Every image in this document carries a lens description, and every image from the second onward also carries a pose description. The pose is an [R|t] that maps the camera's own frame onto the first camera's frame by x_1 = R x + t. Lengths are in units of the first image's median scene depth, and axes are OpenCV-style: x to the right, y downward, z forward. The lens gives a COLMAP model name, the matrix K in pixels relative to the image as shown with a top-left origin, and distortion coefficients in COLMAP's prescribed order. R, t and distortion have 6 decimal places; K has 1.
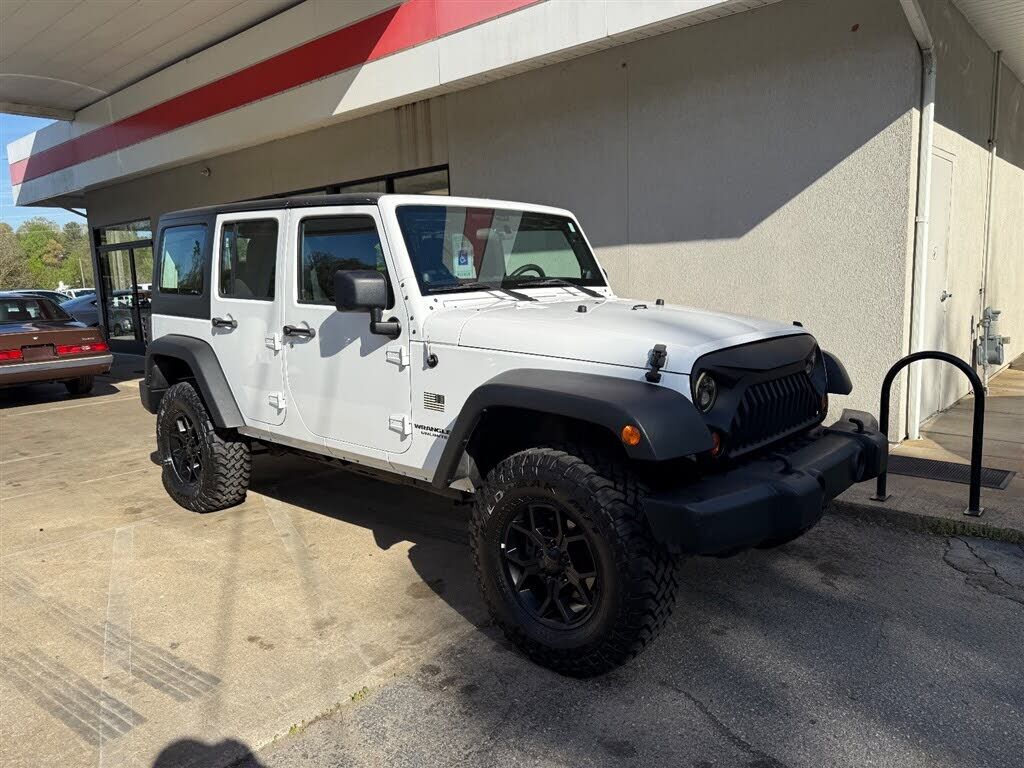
lens RADIAL K [[763.0, 0, 512.0], [0, 763.0, 384.0], [0, 0, 1]] dist [0.000791, 0.000298]
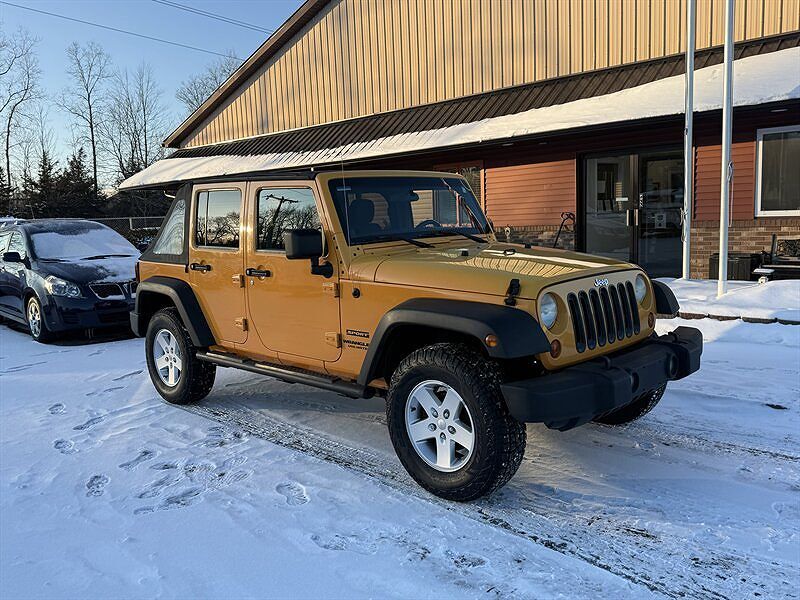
lens RADIAL K [[596.1, 0, 400.0], [0, 596.1, 300.0], [0, 0, 1]] dist [0.000791, 0.000298]
pose [[0.999559, -0.009811, -0.028029, 0.008440], [0.009272, 0.999771, -0.019307, 0.006369], [0.028212, 0.019039, 0.999421, -0.118728]]
